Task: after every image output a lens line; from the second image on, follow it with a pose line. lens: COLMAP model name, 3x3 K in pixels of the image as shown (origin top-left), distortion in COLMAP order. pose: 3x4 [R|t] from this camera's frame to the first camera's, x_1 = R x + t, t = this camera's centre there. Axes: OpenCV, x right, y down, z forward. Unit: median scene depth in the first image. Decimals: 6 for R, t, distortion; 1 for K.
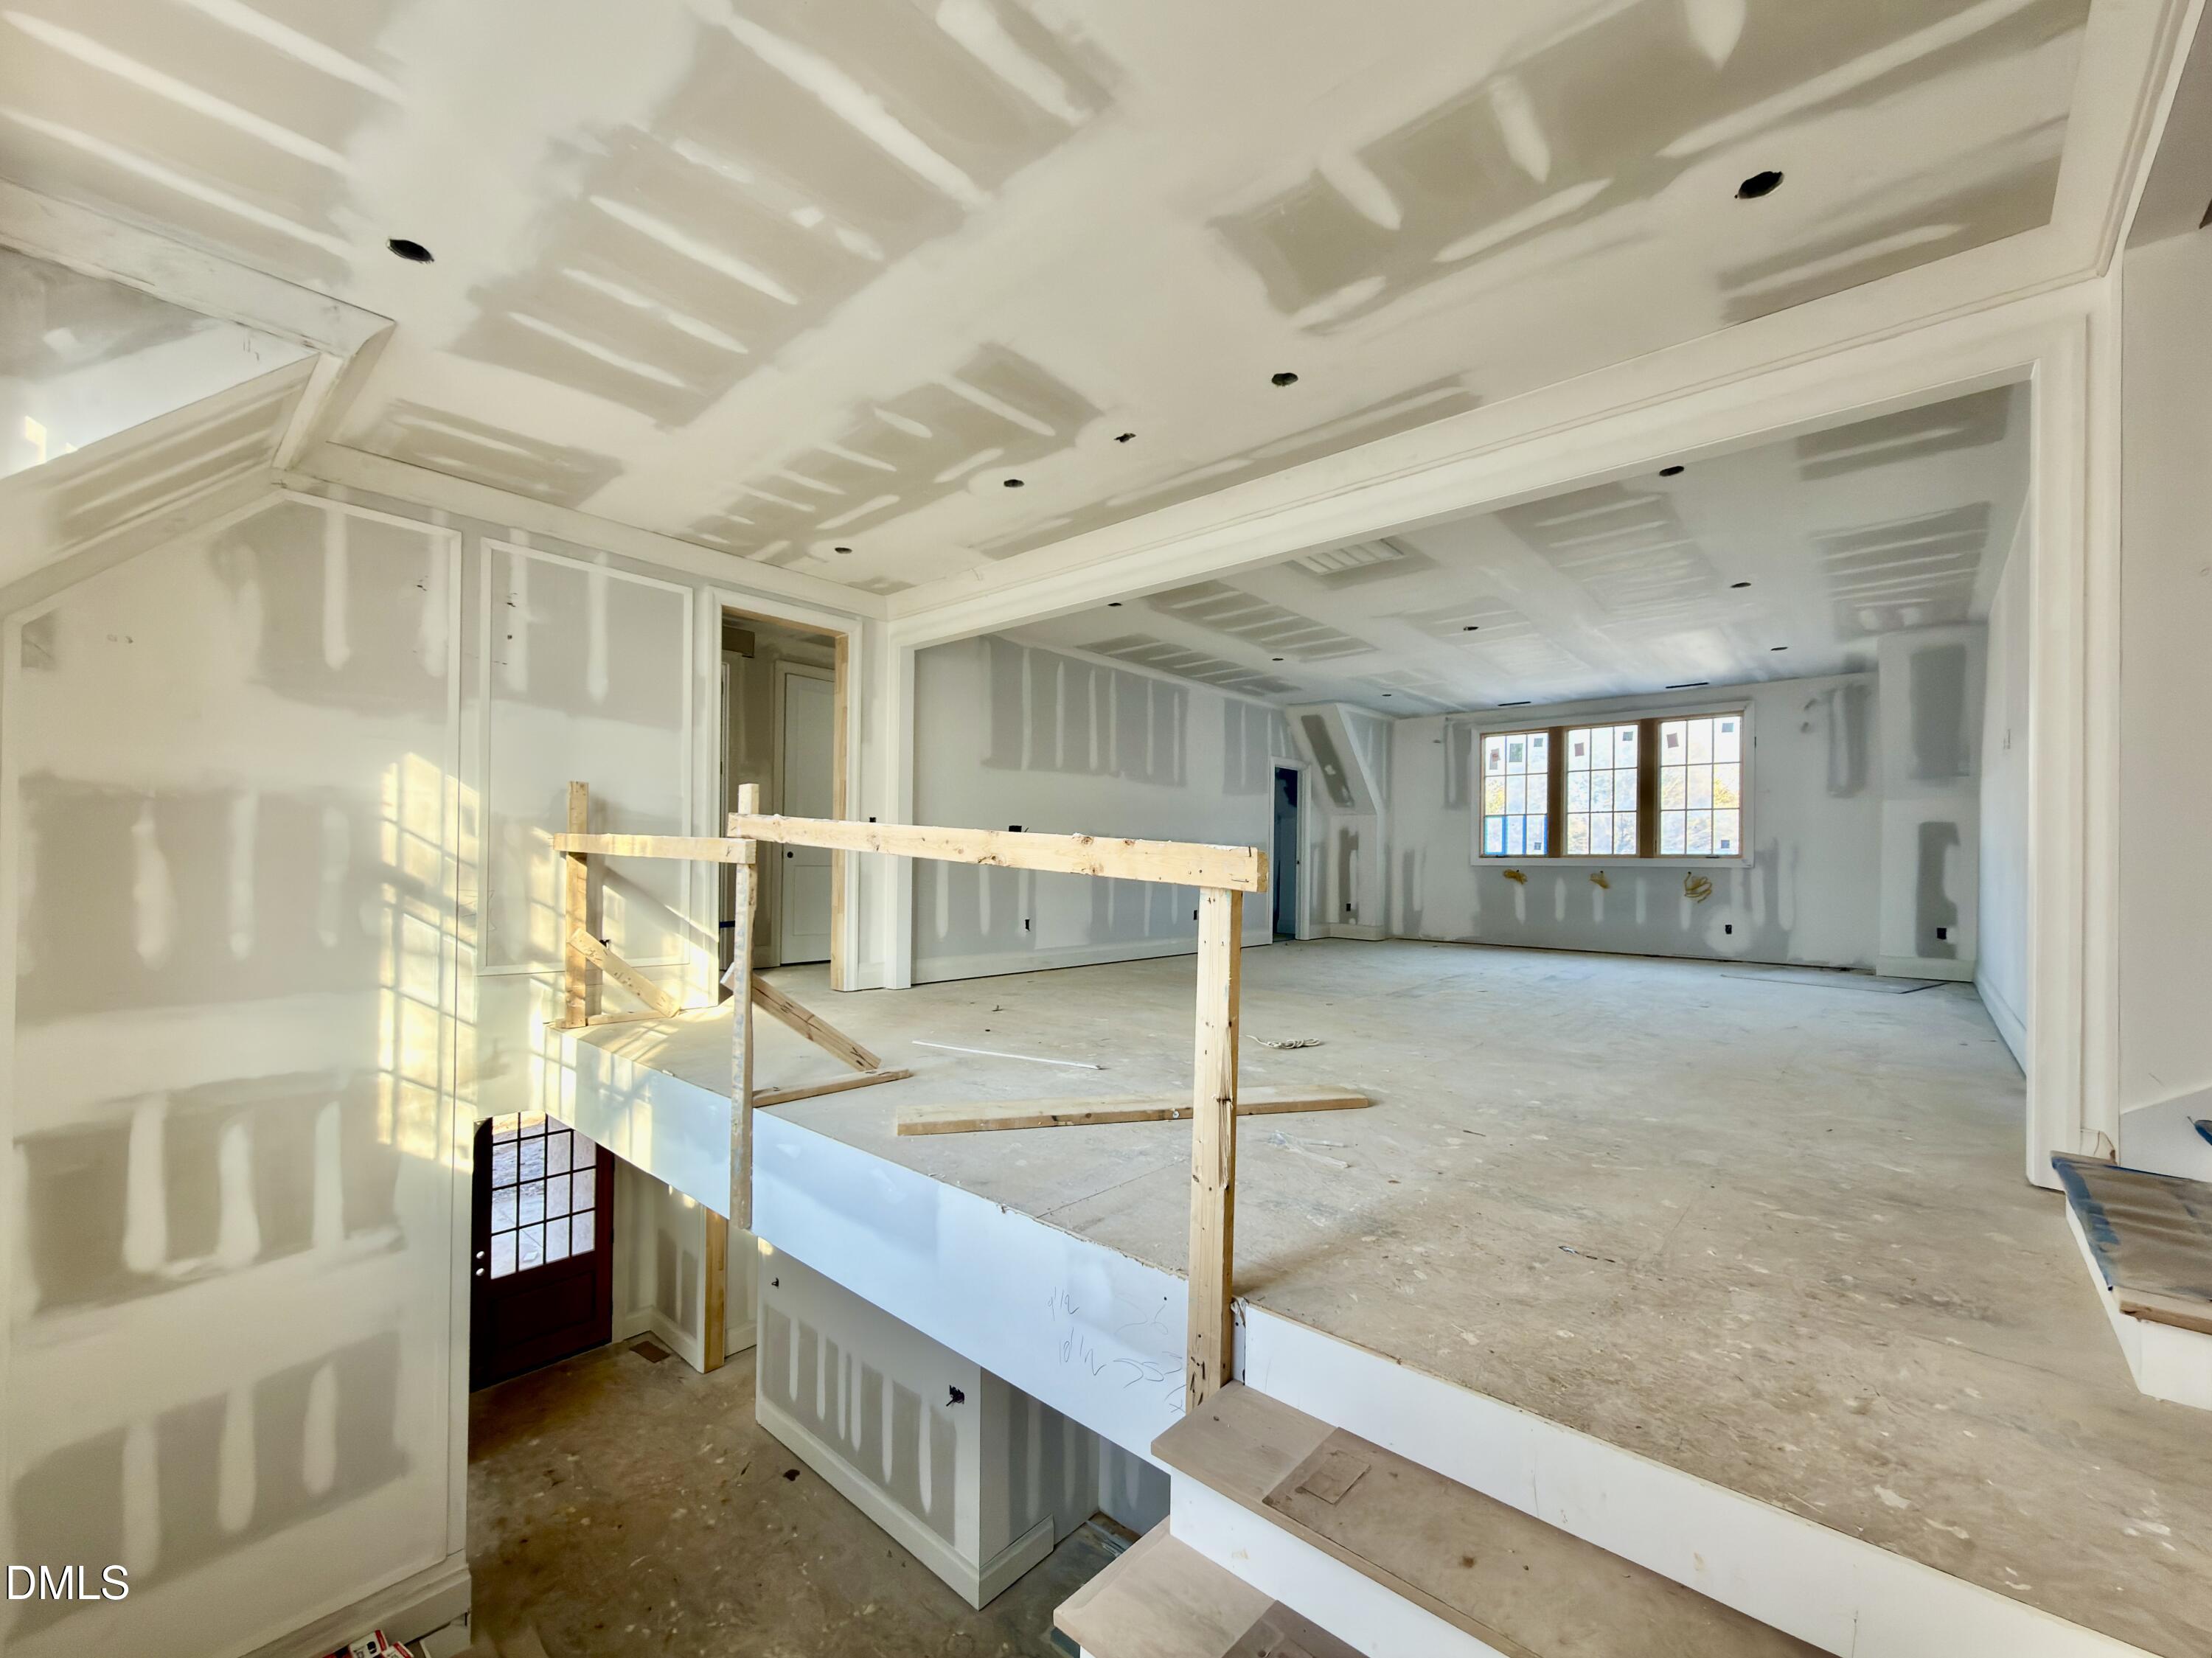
lens RADIAL K [[892.5, 0, 1101.9], [0, 892.5, 869.8], [0, 0, 1]] dist [0.000309, -0.000188]
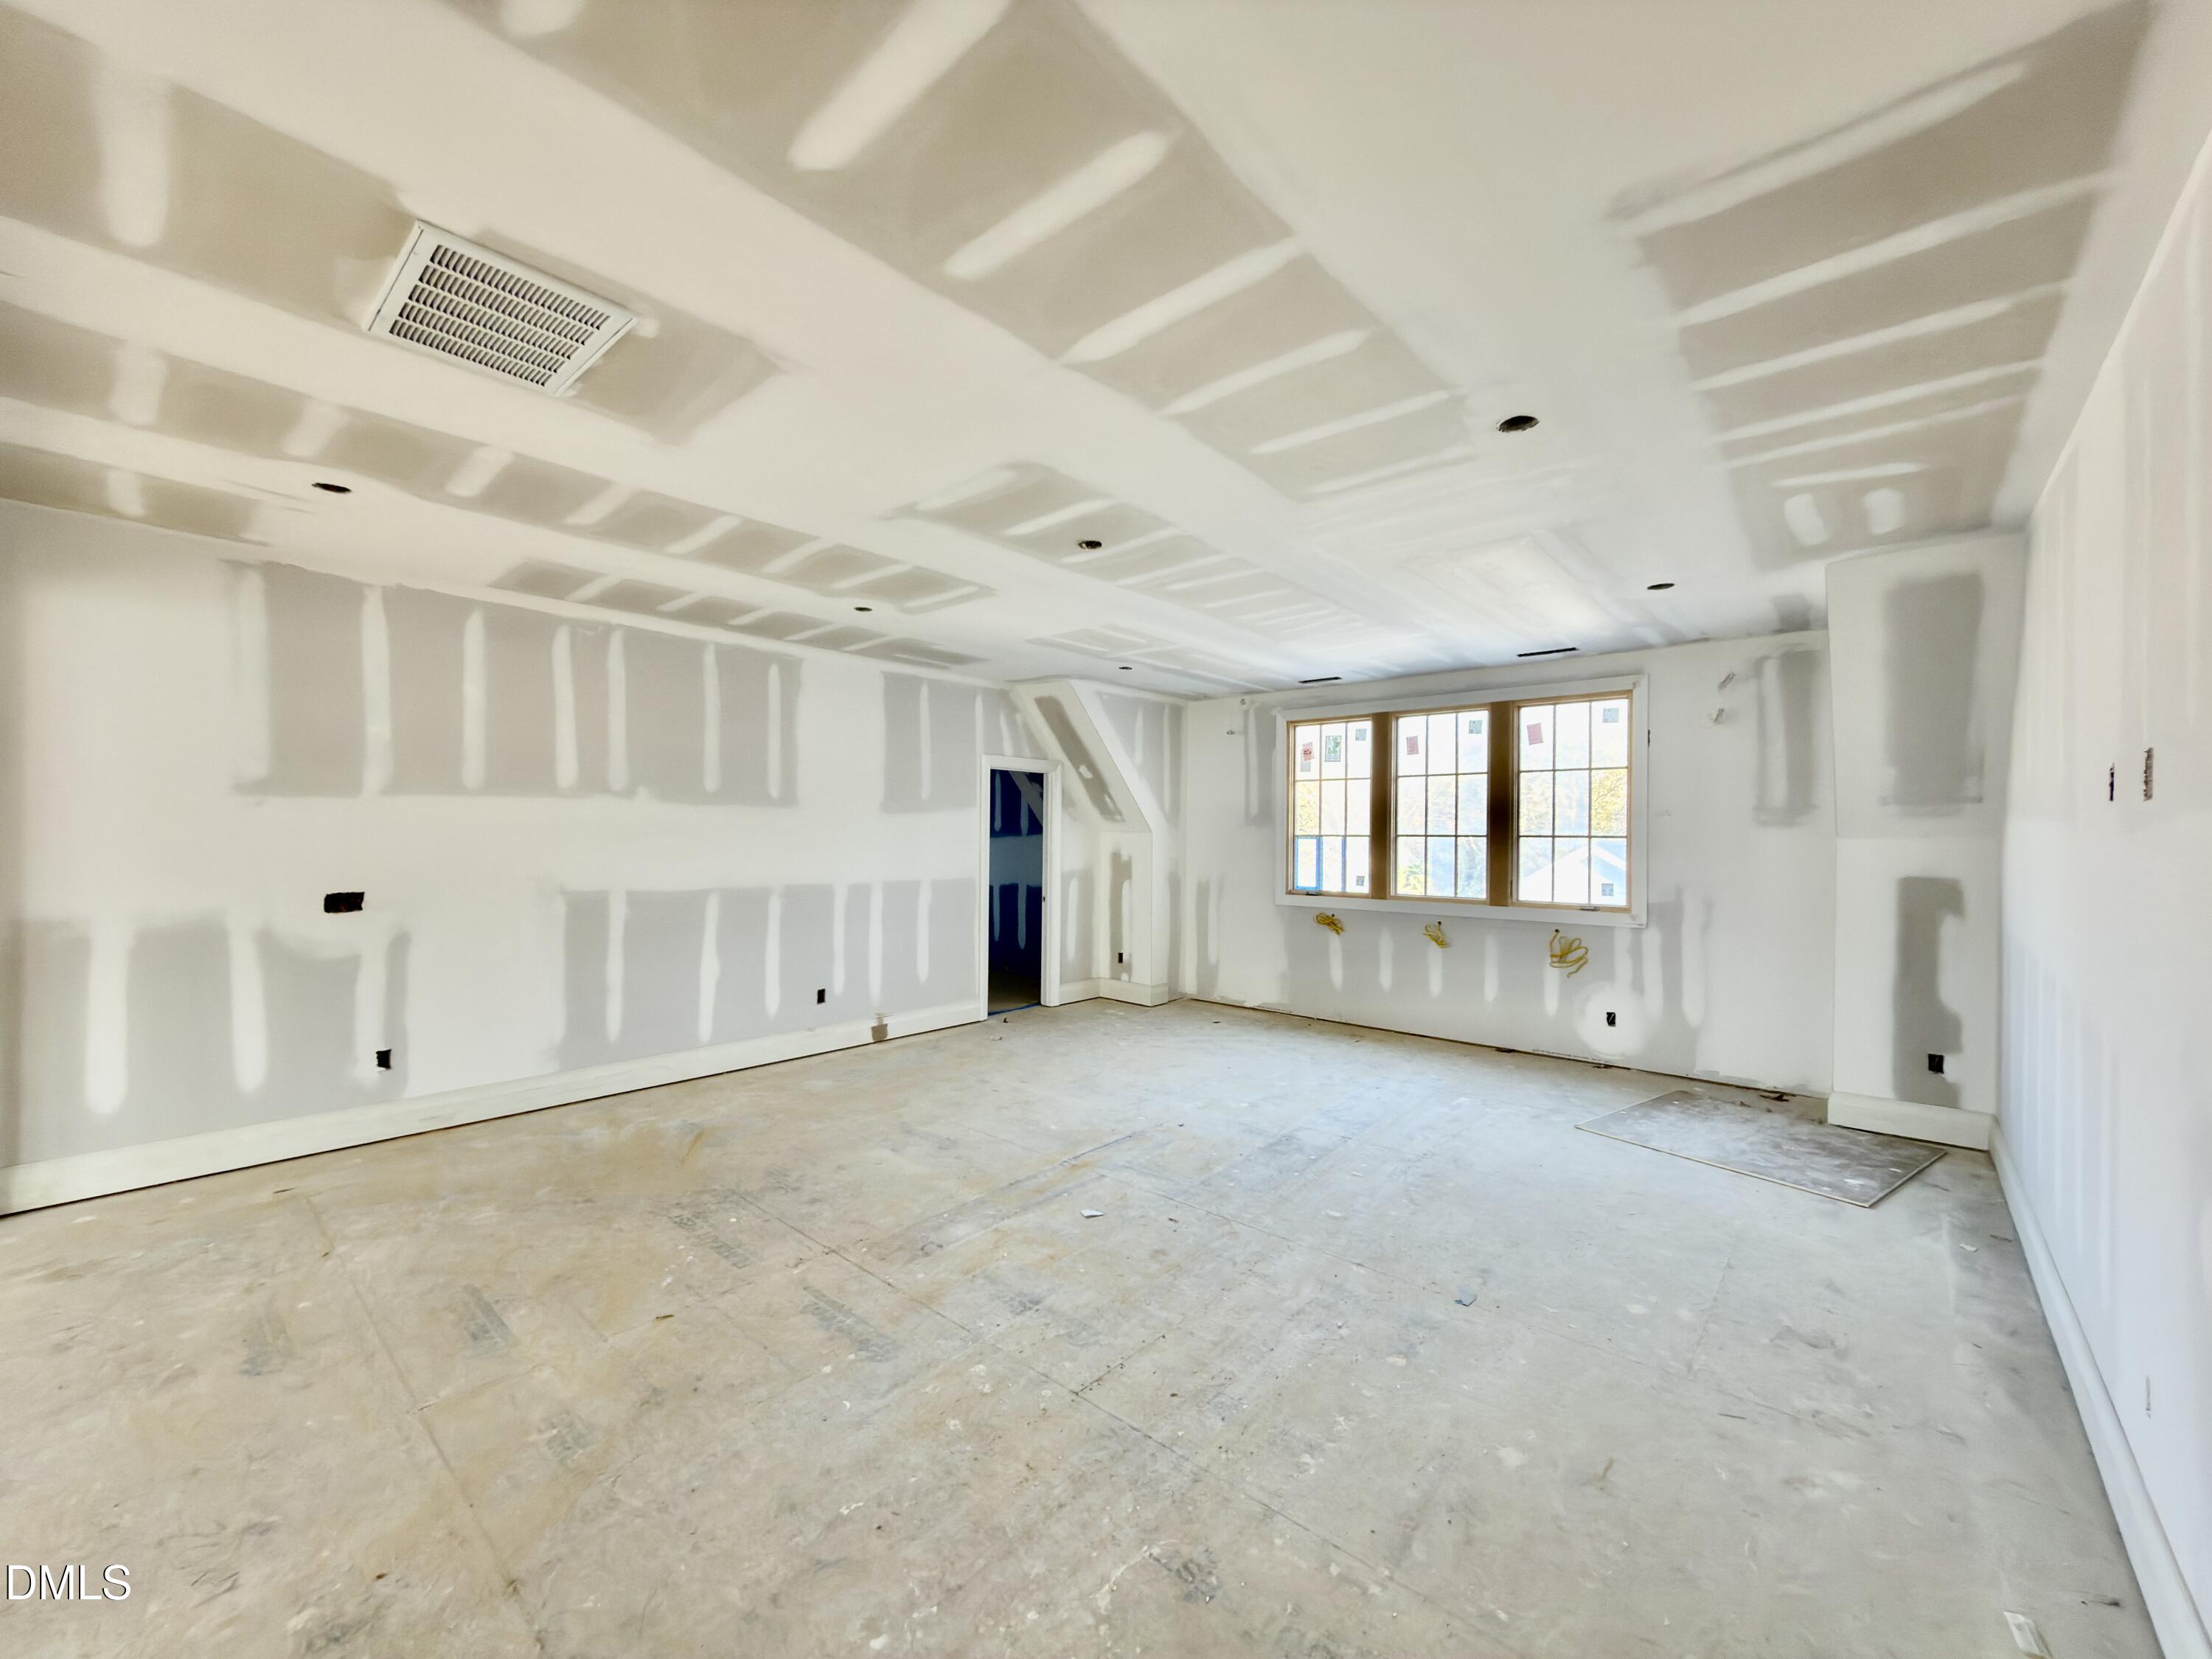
lens RADIAL K [[892.5, 0, 1082.0], [0, 892.5, 847.7], [0, 0, 1]] dist [0.000309, -0.000188]
pose [[0.999987, -0.002673, 0.004346, 0.285739], [0.002665, 0.999995, 0.001855, -0.059309], [-0.004351, -0.001843, 0.999989, 0.315522]]
